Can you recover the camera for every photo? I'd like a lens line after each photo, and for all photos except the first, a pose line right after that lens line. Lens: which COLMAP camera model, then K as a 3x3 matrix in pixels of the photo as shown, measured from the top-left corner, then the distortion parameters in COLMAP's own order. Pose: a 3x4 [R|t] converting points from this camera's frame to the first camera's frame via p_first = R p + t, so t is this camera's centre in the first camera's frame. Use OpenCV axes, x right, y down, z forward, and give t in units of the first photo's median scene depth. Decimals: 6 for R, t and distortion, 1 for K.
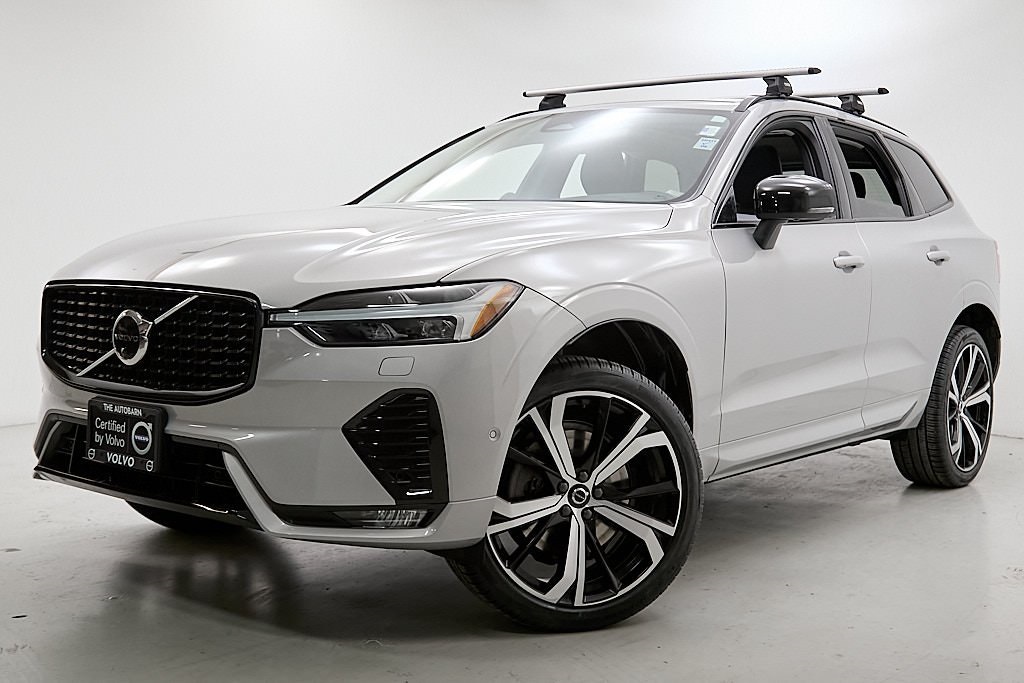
lens RADIAL K [[1090.9, 0, 512.0], [0, 1090.9, 341.5], [0, 0, 1]] dist [0.024889, 0.039575]
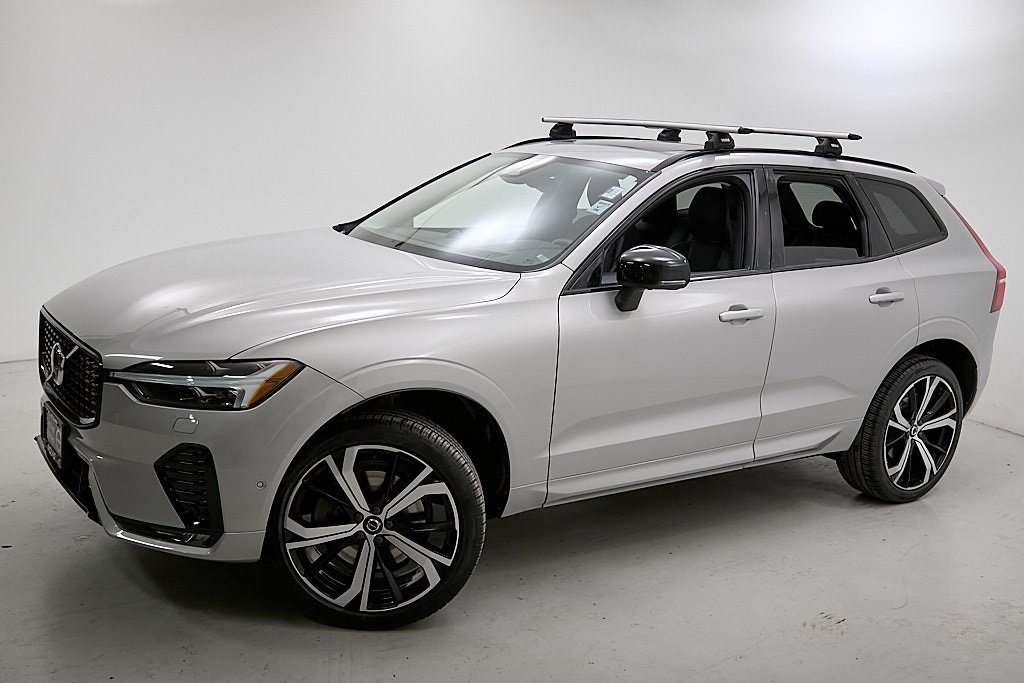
lens RADIAL K [[926.3, 0, 530.0], [0, 926.3, 341.3], [0, 0, 1]] dist [-0.003810, -0.001174]
pose [[0.963076, 0.100006, -0.249969, 0.472707], [-0.070183, 0.989606, 0.125517, -0.207759], [0.259923, -0.103339, 0.960084, 0.062008]]
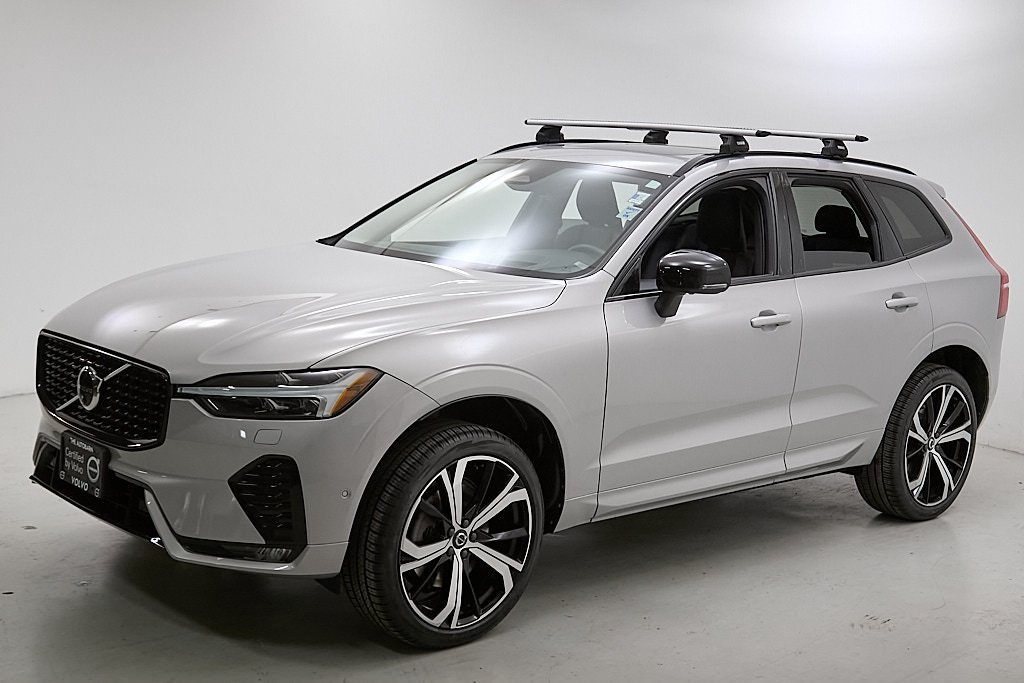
lens RADIAL K [[1211.9, 0, 540.4], [0, 1211.9, 341.4], [0, 0, 1]] dist [-0.025520, -0.014573]
pose [[0.990543, 0.056766, -0.124911, 0.325235], [-0.048429, 0.996454, 0.068802, -0.172319], [0.128374, -0.062103, 0.989780, -0.294455]]
